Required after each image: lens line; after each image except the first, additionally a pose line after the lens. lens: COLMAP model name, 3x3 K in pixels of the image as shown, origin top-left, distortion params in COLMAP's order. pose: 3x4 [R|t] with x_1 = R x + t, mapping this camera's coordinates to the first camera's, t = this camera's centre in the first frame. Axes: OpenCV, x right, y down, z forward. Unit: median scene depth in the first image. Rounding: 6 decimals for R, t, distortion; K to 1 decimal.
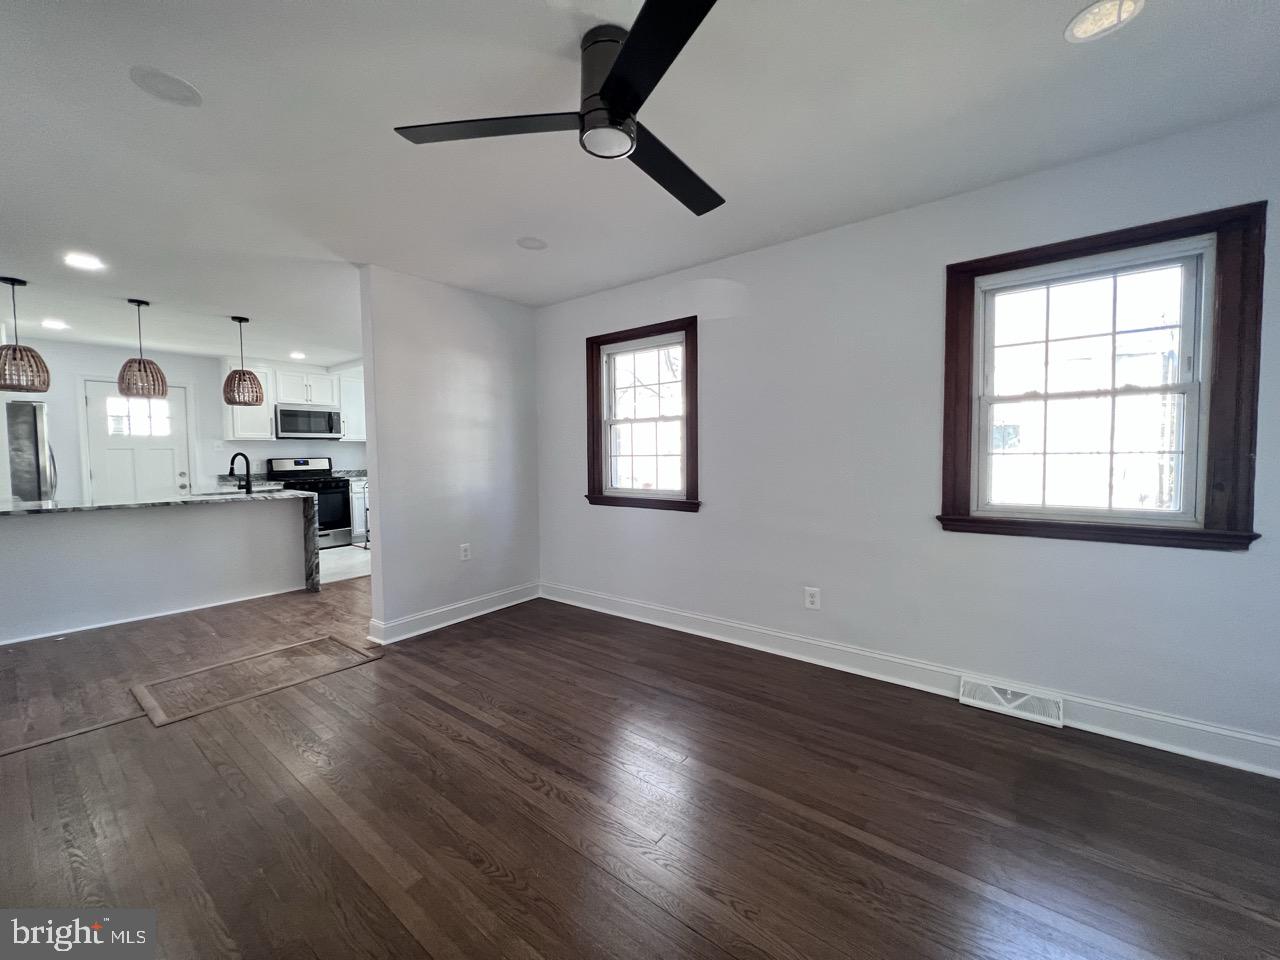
lens RADIAL K [[515.8, 0, 636.7], [0, 515.8, 479.1], [0, 0, 1]] dist [-0.000857, 0.000073]
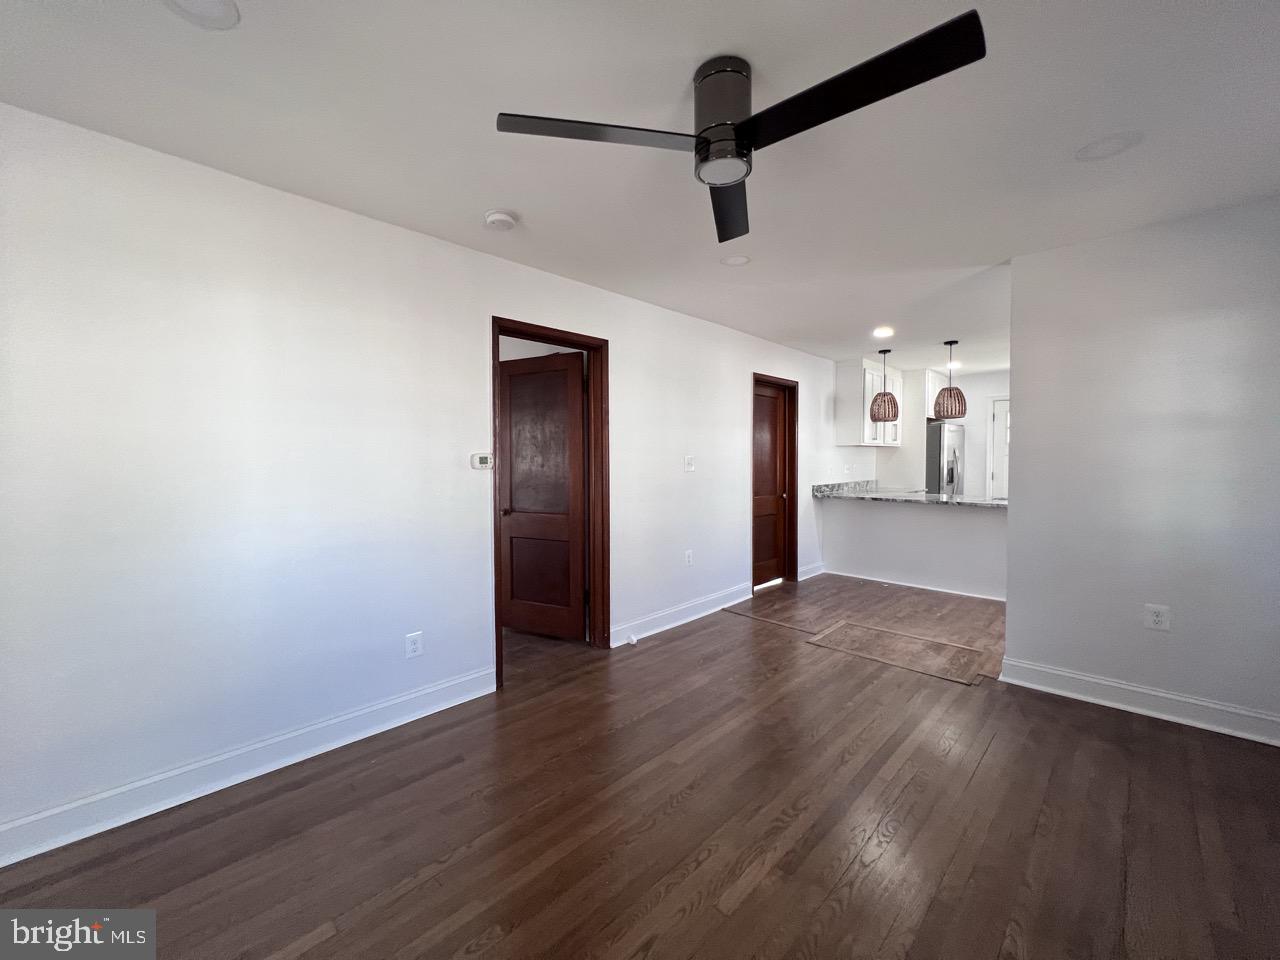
lens RADIAL K [[515.8, 0, 636.7], [0, 515.8, 479.1], [0, 0, 1]] dist [-0.000857, 0.000073]
pose [[-0.113313, 0.047928, -0.992403, 0.511850], [-0.044906, 0.997568, 0.053305, -0.053568], [0.992544, 0.050605, -0.110885, 0.509860]]
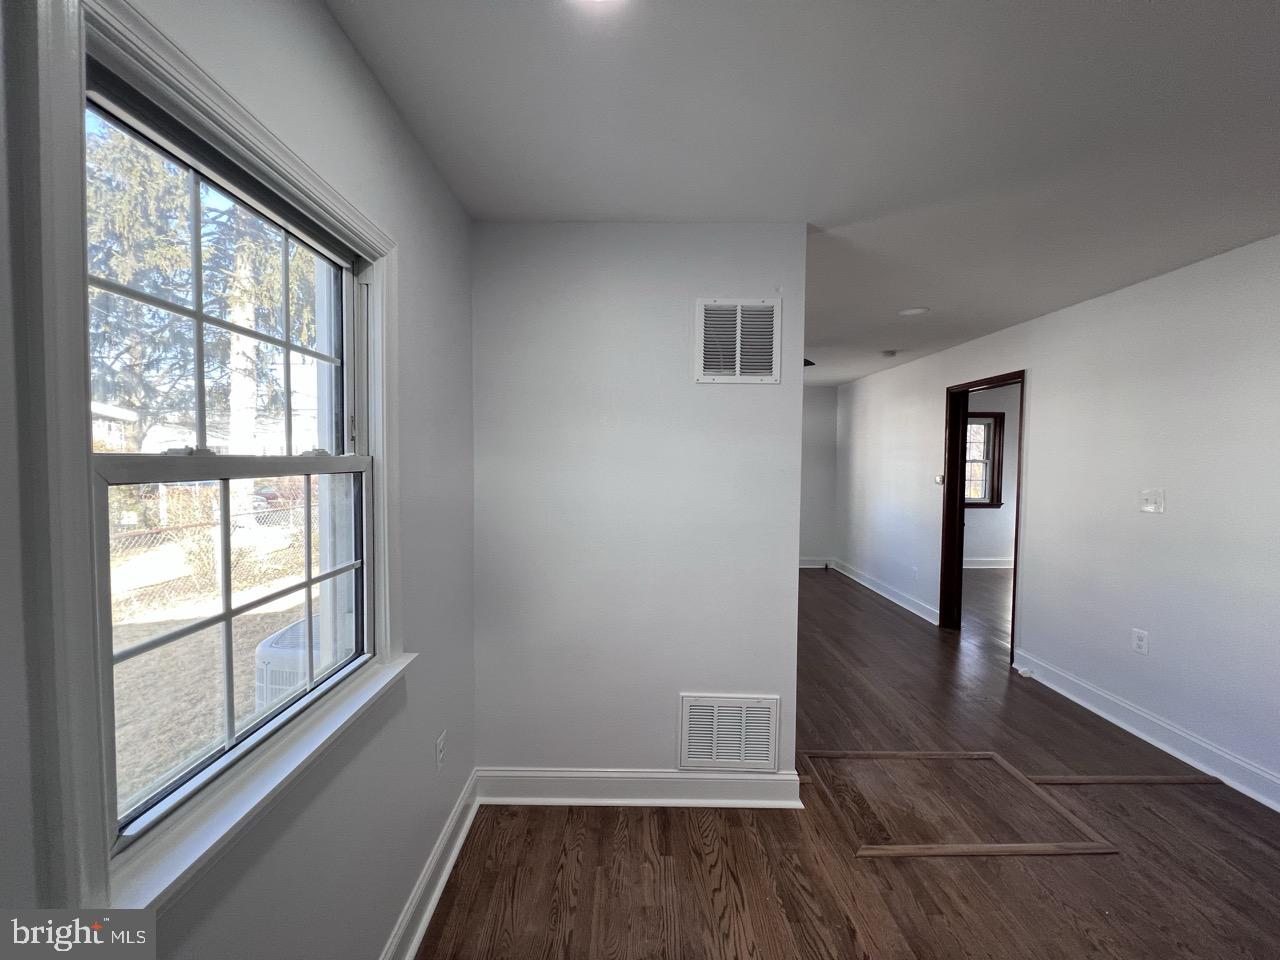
lens RADIAL K [[515.8, 0, 636.7], [0, 515.8, 479.1], [0, 0, 1]] dist [-0.000857, 0.000073]
pose [[-0.617437, -0.022564, 0.786296, -1.030302], [0.039102, 0.997472, 0.059329, -0.155326], [-0.785648, 0.067378, -0.614994, 1.767589]]
